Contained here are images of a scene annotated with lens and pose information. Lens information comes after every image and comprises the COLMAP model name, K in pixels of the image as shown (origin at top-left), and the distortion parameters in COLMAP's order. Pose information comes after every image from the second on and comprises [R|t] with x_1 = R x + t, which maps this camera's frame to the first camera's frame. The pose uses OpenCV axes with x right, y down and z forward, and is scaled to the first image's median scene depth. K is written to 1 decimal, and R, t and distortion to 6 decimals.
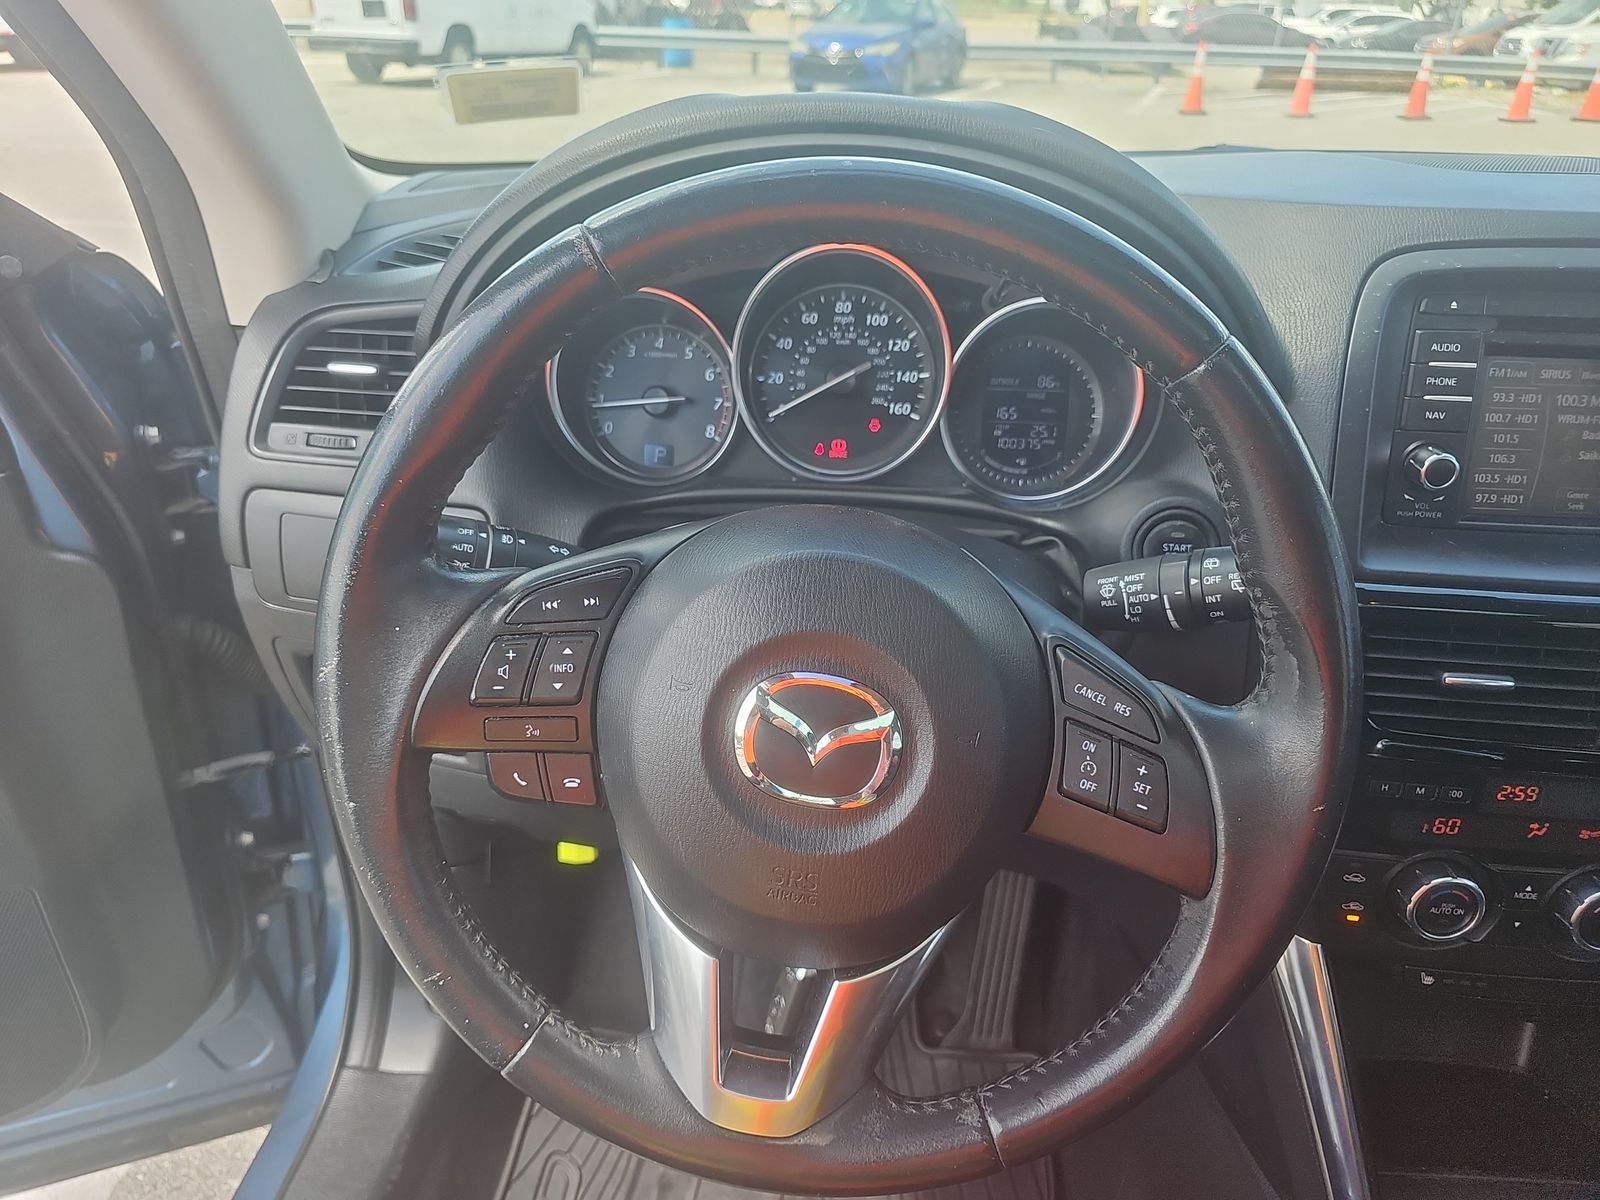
lens RADIAL K [[1072.3, 0, 803.0], [0, 1072.3, 601.2], [0, 0, 1]] dist [0.025604, -0.005519]
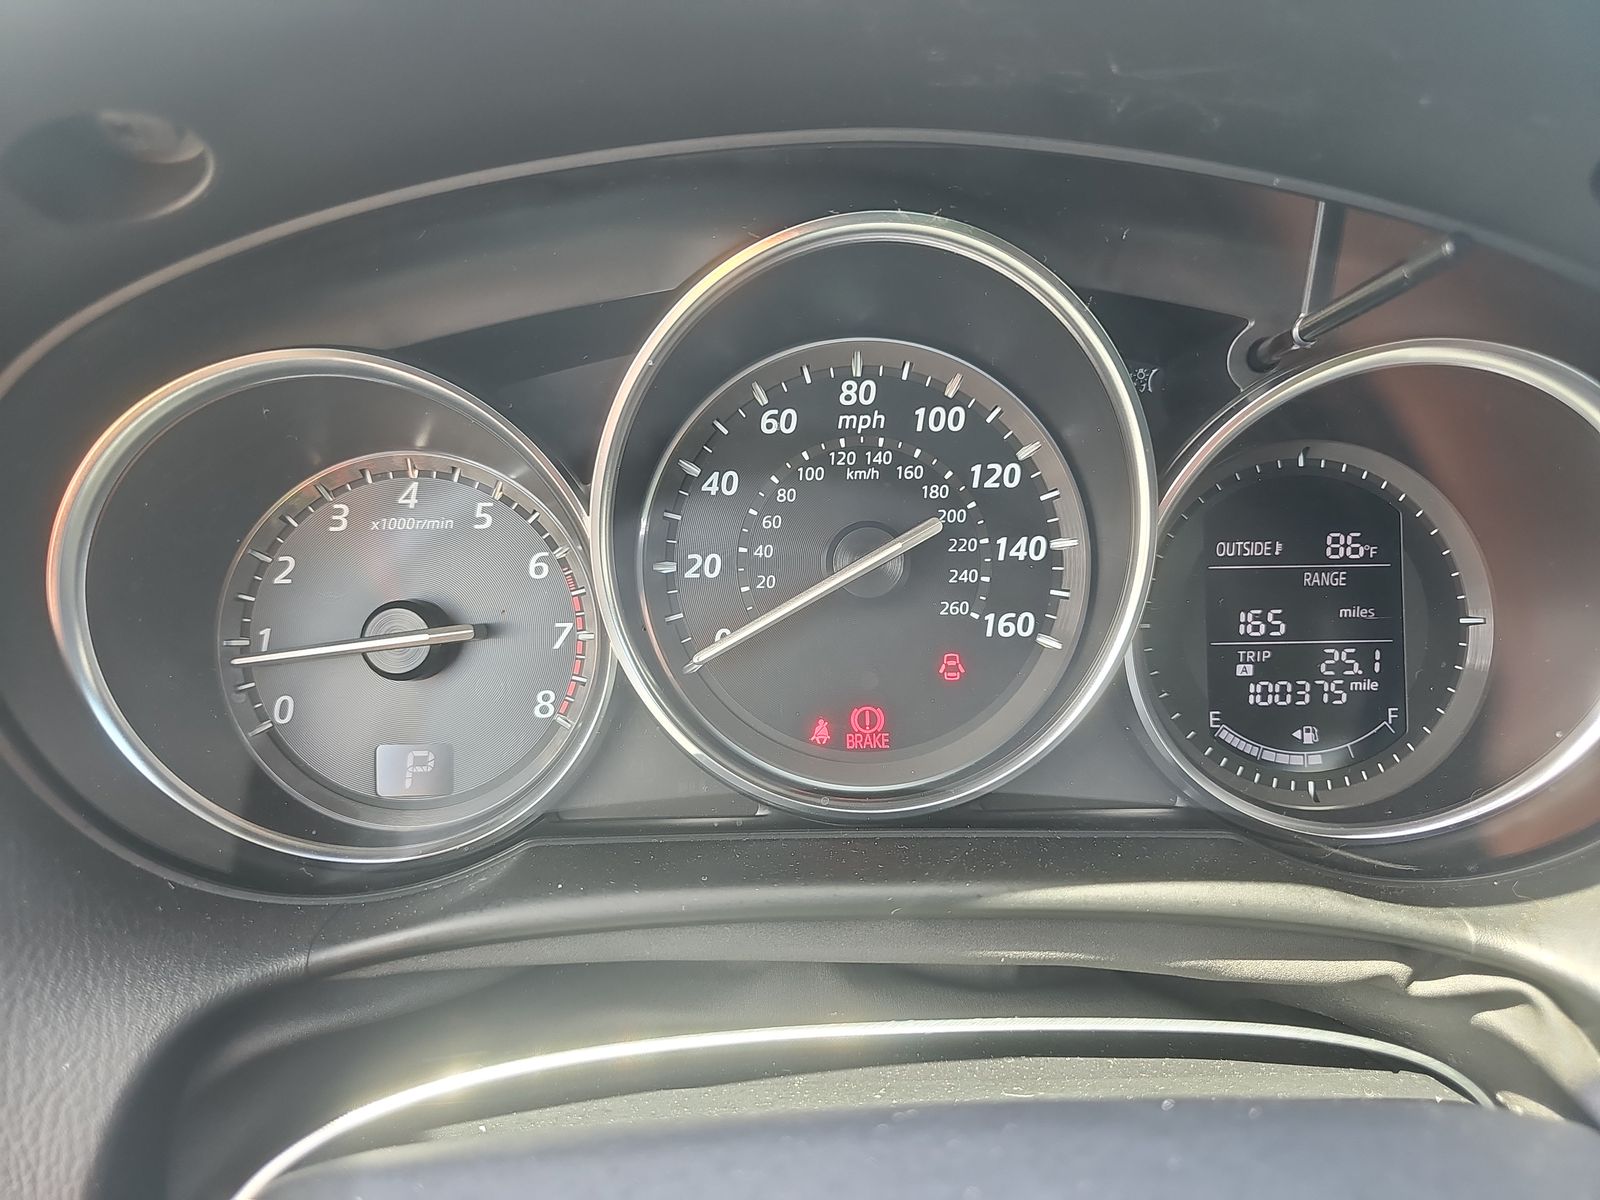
lens RADIAL K [[1072.3, 0, 796.6], [0, 1072.3, 594.6], [0, 0, 1]] dist [0.025604, -0.005519]
pose [[0.994369, -0.051154, 0.092809, -0.028971], [0.063741, 0.988354, -0.138178, -0.139450], [-0.084660, 0.143316, 0.986049, 0.599522]]
